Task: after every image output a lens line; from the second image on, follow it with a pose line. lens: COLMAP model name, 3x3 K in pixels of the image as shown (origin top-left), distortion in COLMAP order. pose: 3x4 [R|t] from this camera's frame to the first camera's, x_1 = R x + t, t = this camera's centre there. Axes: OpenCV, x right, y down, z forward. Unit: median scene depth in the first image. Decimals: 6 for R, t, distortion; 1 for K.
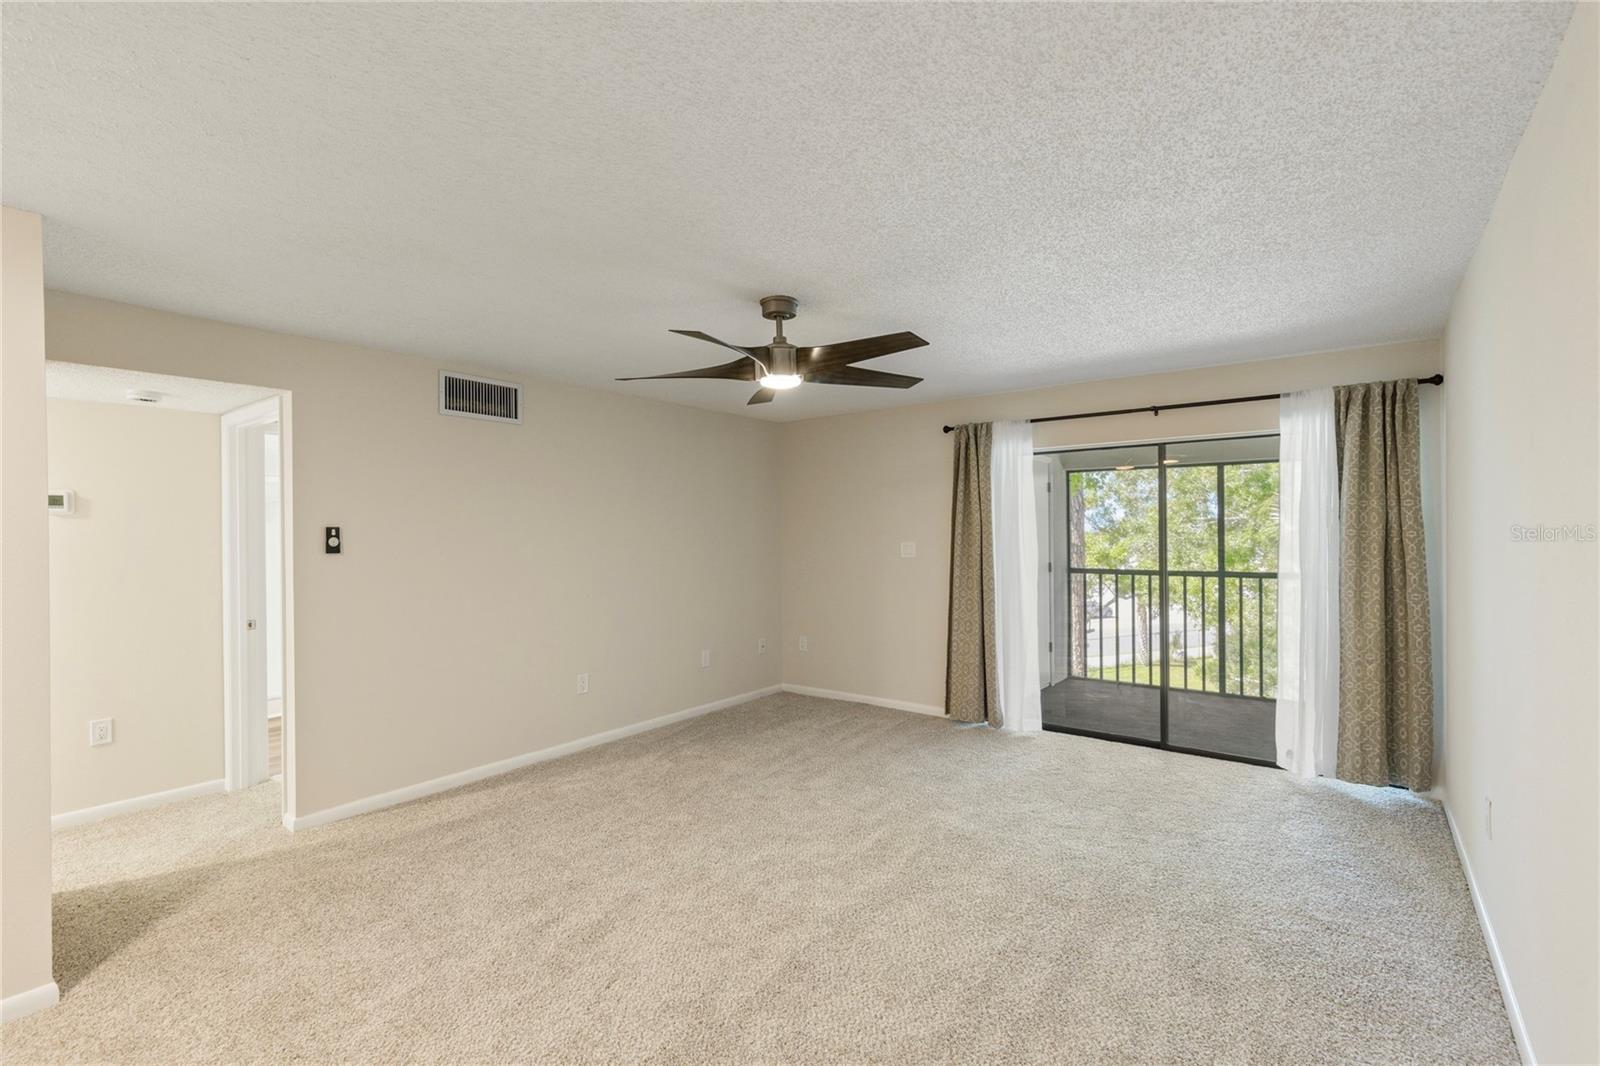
lens RADIAL K [[735.8, 0, 800.0], [0, 735.8, 533.0], [0, 0, 1]] dist [0.011576, -0.000420]
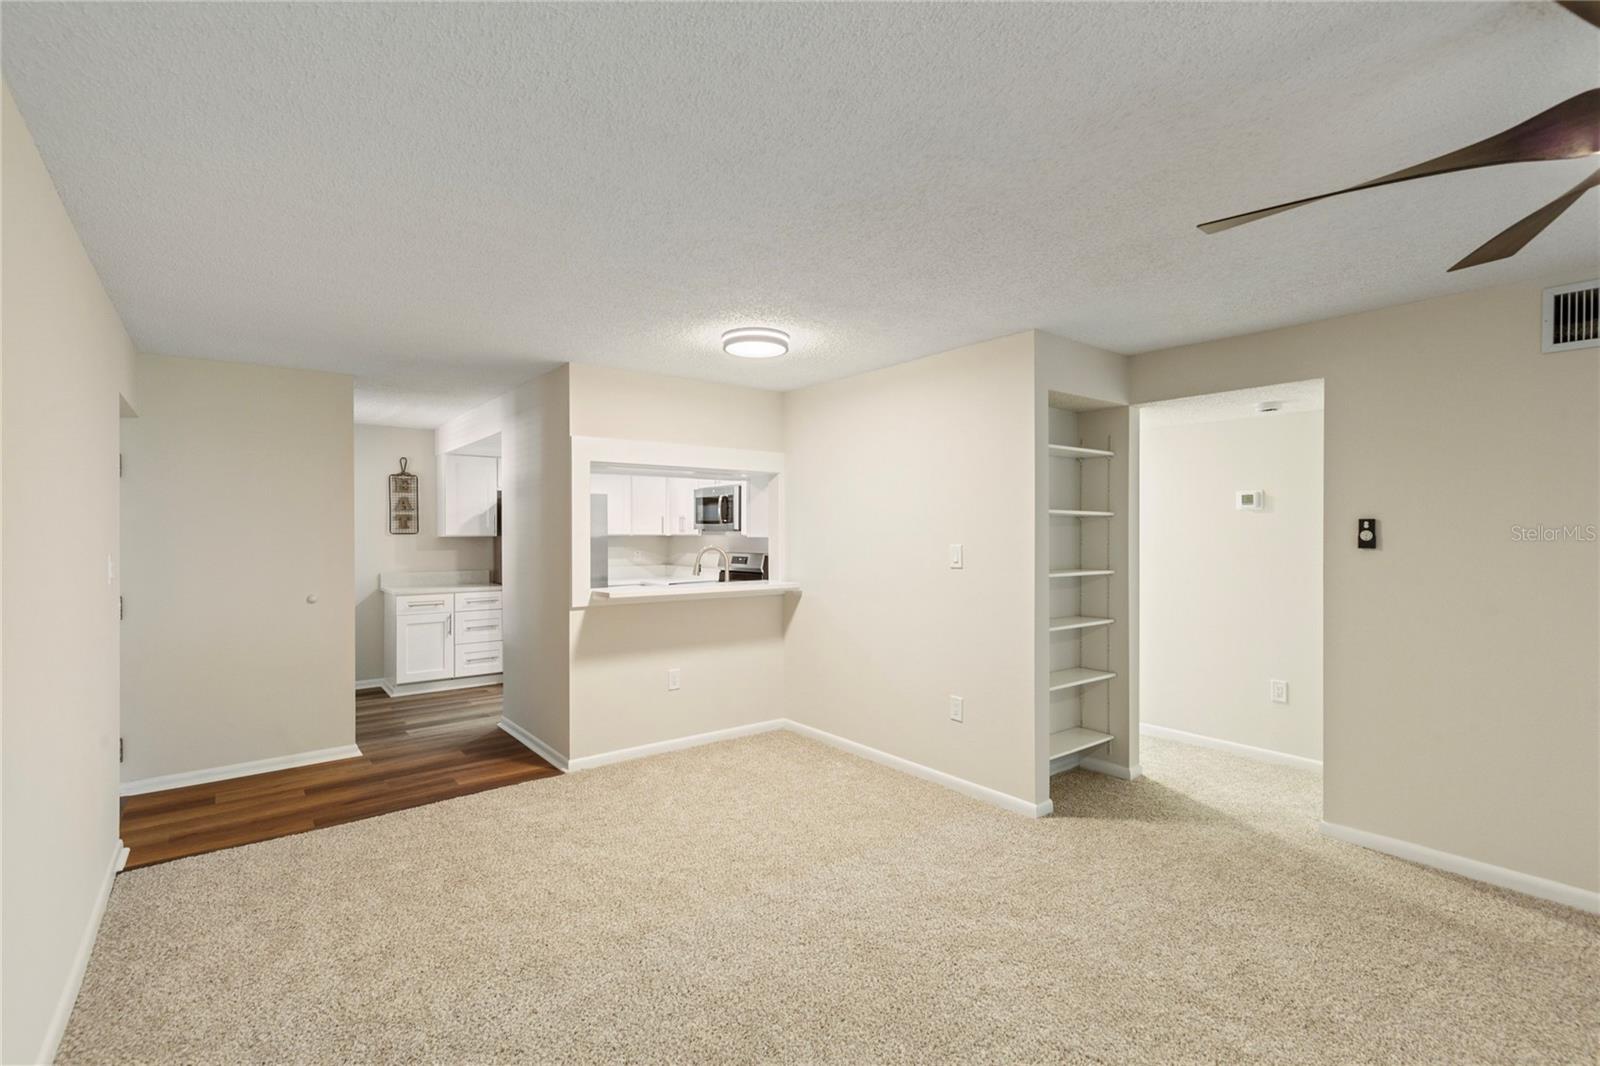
lens RADIAL K [[731.7, 0, 800.0], [0, 731.7, 533.0], [0, 0, 1]] dist [0.014112, -0.000913]
pose [[-0.253966, 0.015080, -0.967096, 0.361469], [0.001619, 0.999884, 0.015167, -0.005186], [0.967212, 0.002287, -0.253961, 0.502122]]
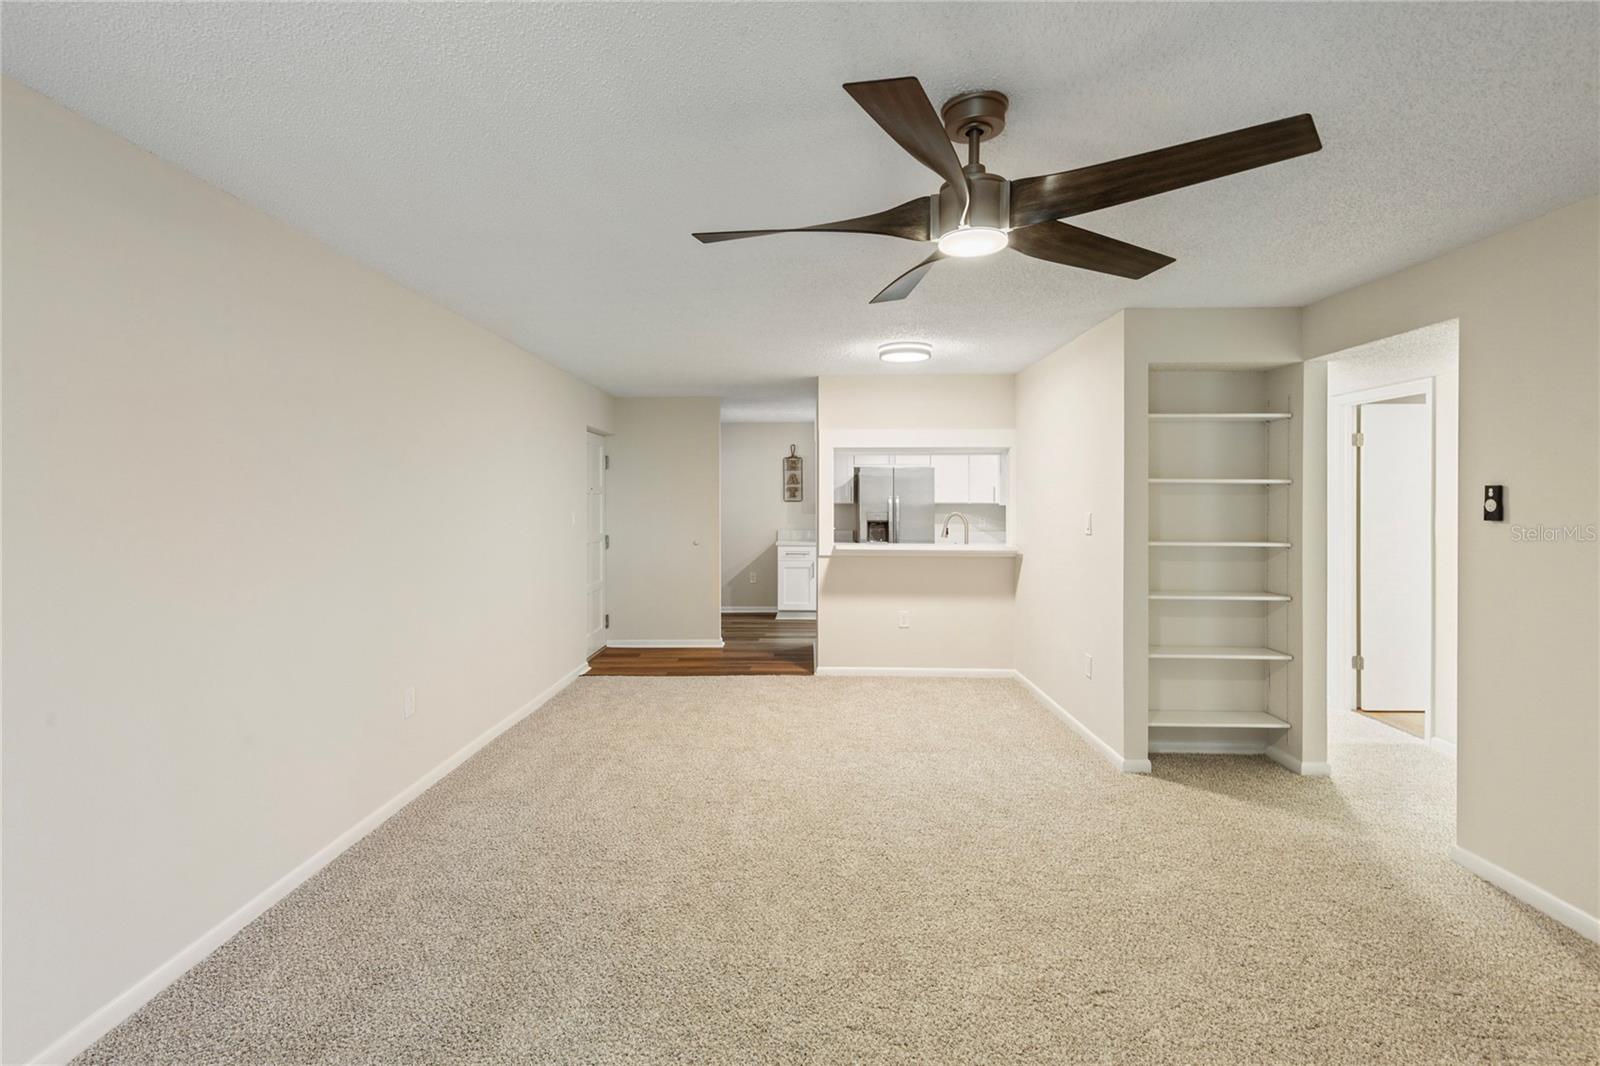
lens RADIAL K [[758.8, 0, 779.2], [0, 758.8, 515.6], [0, 0, 1]] dist [0.002381, 0.000090]
pose [[-0.818801, 0.022535, -0.573634, 0.343466], [0.006917, 0.999544, 0.029393, -0.004567], [0.574035, 0.020100, -0.818584, 1.080825]]
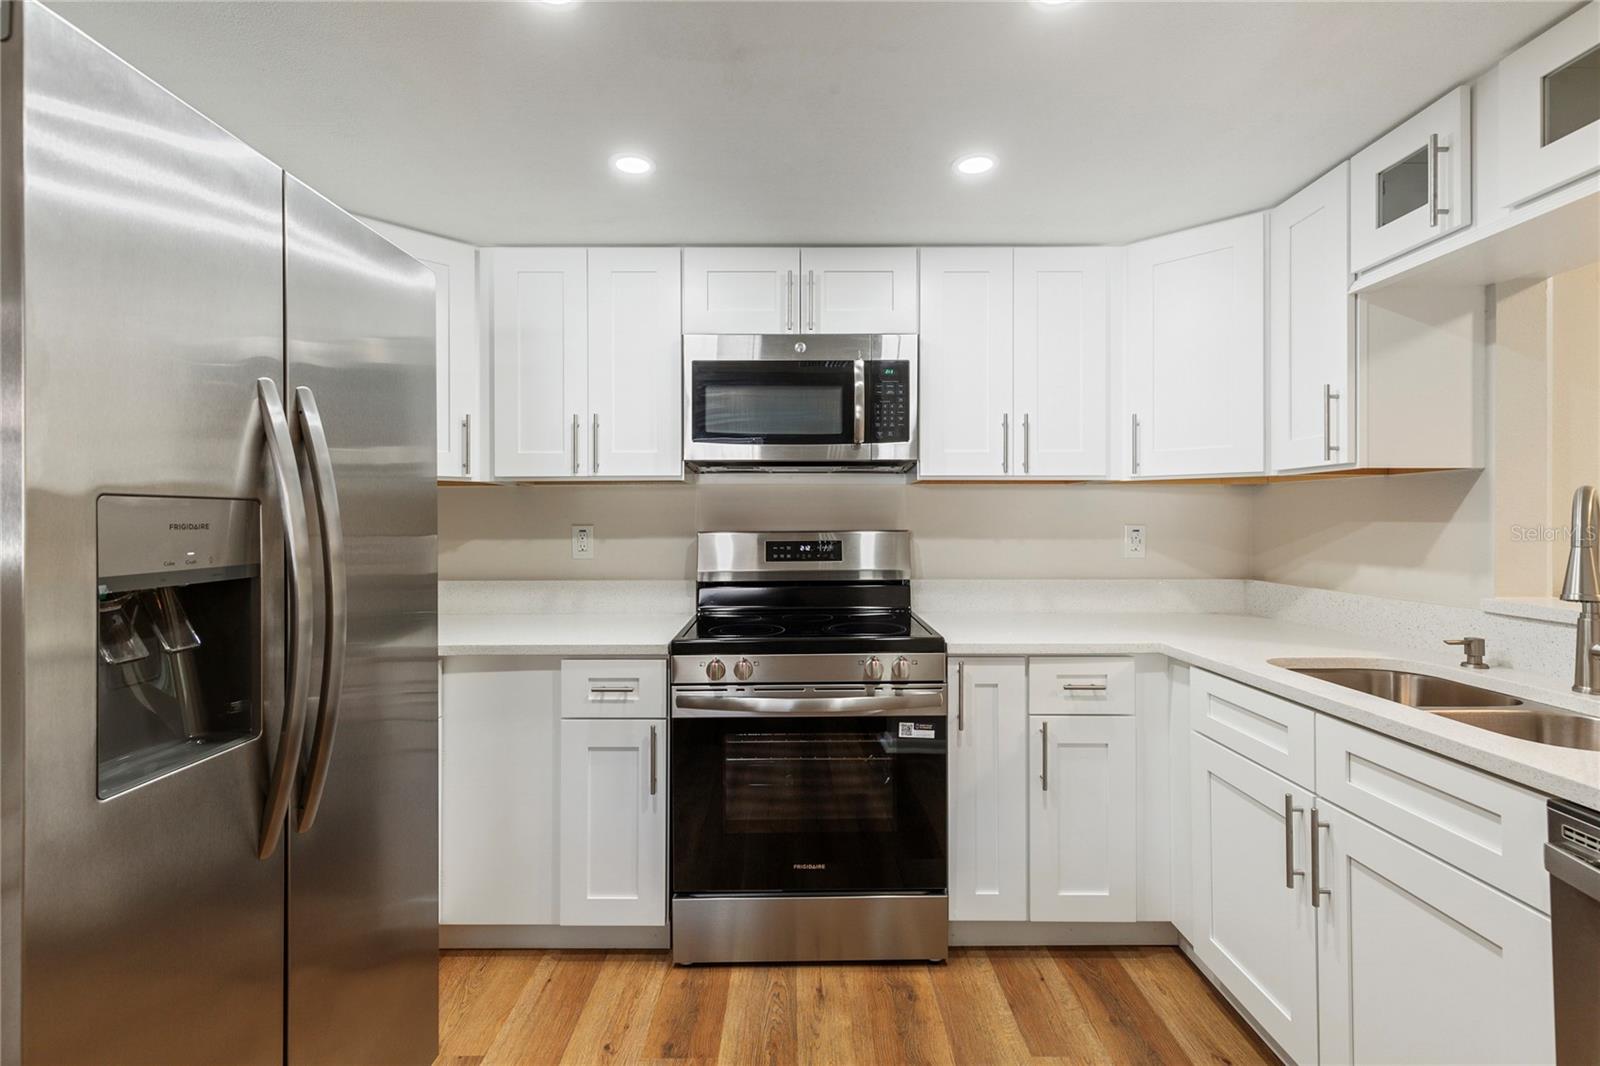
lens RADIAL K [[728.2, 0, 798.8], [0, 728.2, 515.3], [0, 0, 1]] dist [0.009719, -0.000652]
pose [[0.613171, 0.008253, -0.789907, -0.779048], [-0.008289, 0.999958, 0.004012, 0.052223], [0.789907, 0.004088, 0.613213, -0.463411]]
